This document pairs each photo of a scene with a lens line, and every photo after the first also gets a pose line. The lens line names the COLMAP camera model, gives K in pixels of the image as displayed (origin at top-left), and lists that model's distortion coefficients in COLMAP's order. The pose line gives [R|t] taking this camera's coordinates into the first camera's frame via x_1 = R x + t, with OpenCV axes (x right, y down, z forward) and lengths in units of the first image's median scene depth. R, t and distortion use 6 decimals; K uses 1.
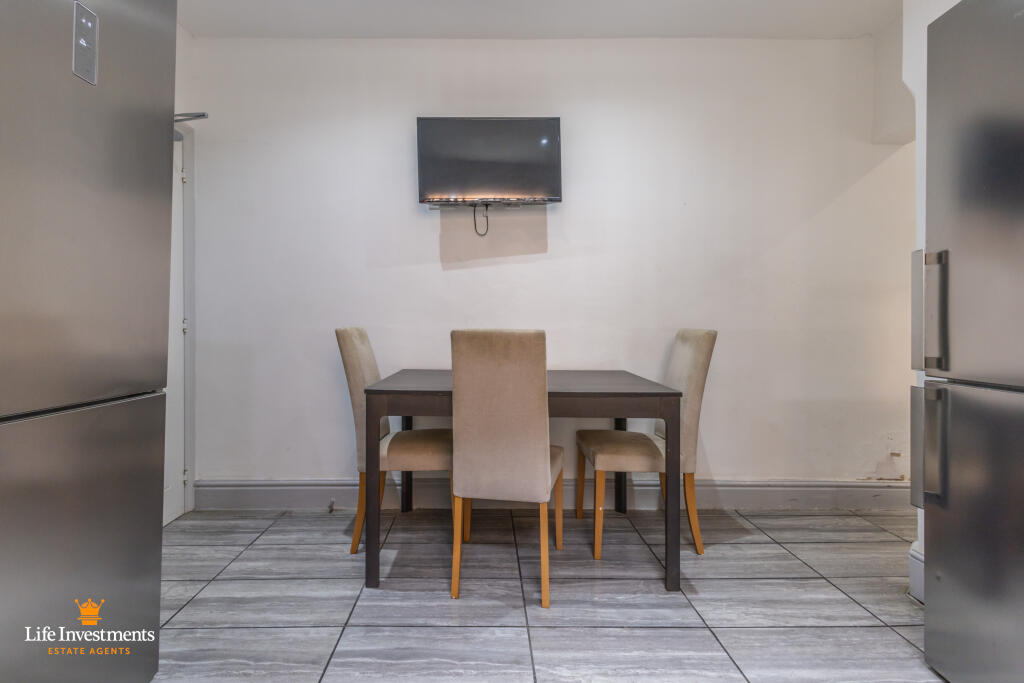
lens RADIAL K [[484.6, 0, 511.0], [0, 484.6, 328.1], [0, 0, 1]] dist [0.001379, -0.000018]
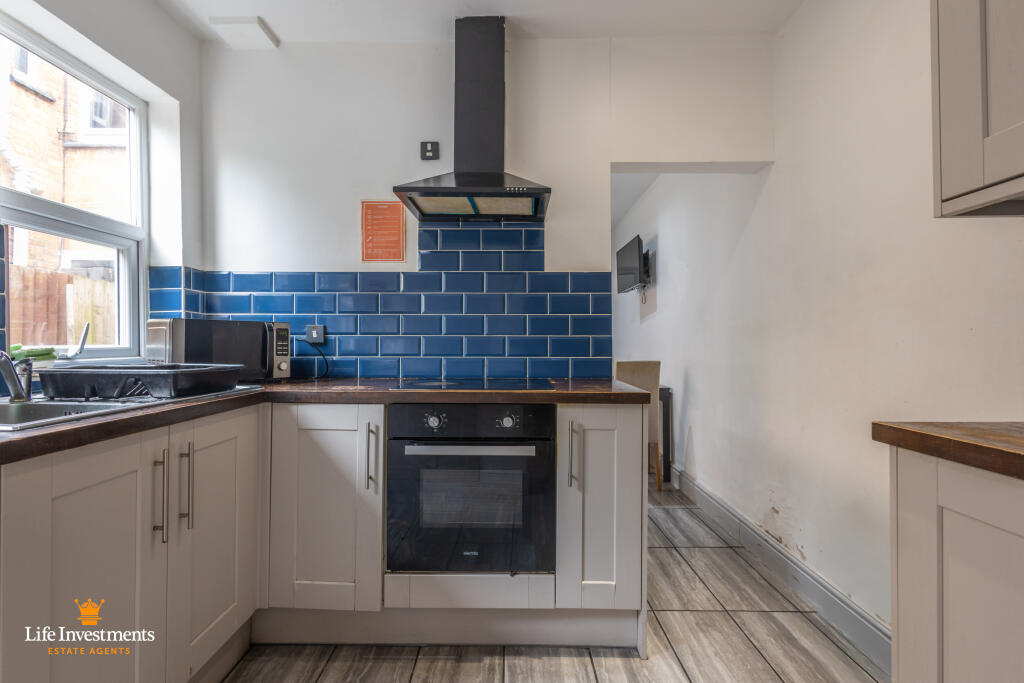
lens RADIAL K [[467.0, 0, 516.5], [0, 467.0, 342.7], [0, 0, 1]] dist [0.002021, -0.000334]
pose [[-0.017549, -0.013849, -0.999750, 2.399278], [-0.003151, 0.999900, -0.013796, -0.050910], [0.999841, 0.002908, -0.017591, 0.772859]]
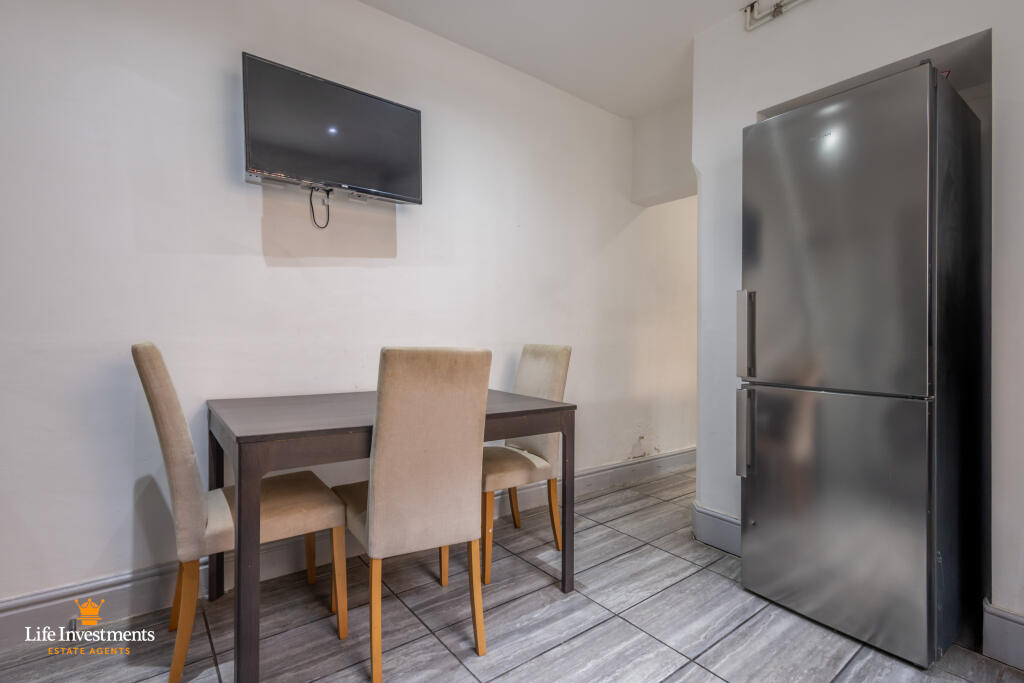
lens RADIAL K [[467.0, 0, 516.5], [0, 467.0, 342.7], [0, 0, 1]] dist [0.002021, -0.000334]
pose [[0.803622, 0.002755, 0.595133, -0.365942], [-0.008830, 0.999934, 0.007295, -0.011068], [-0.595074, -0.011117, 0.803594, 0.248034]]
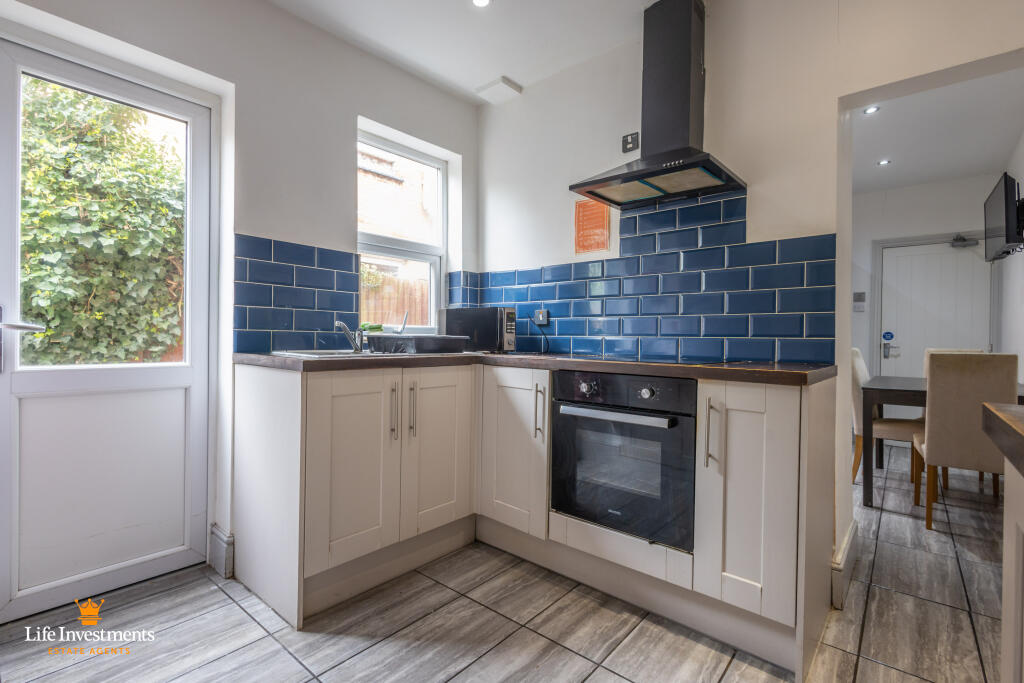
lens RADIAL K [[467.0, 0, 516.5], [0, 467.0, 342.7], [0, 0, 1]] dist [0.002021, -0.000334]
pose [[-0.660738, -0.012886, -0.750506, 2.367731], [-0.020837, 0.999782, 0.001180, -0.008245], [0.750327, 0.016418, -0.660863, 1.144990]]
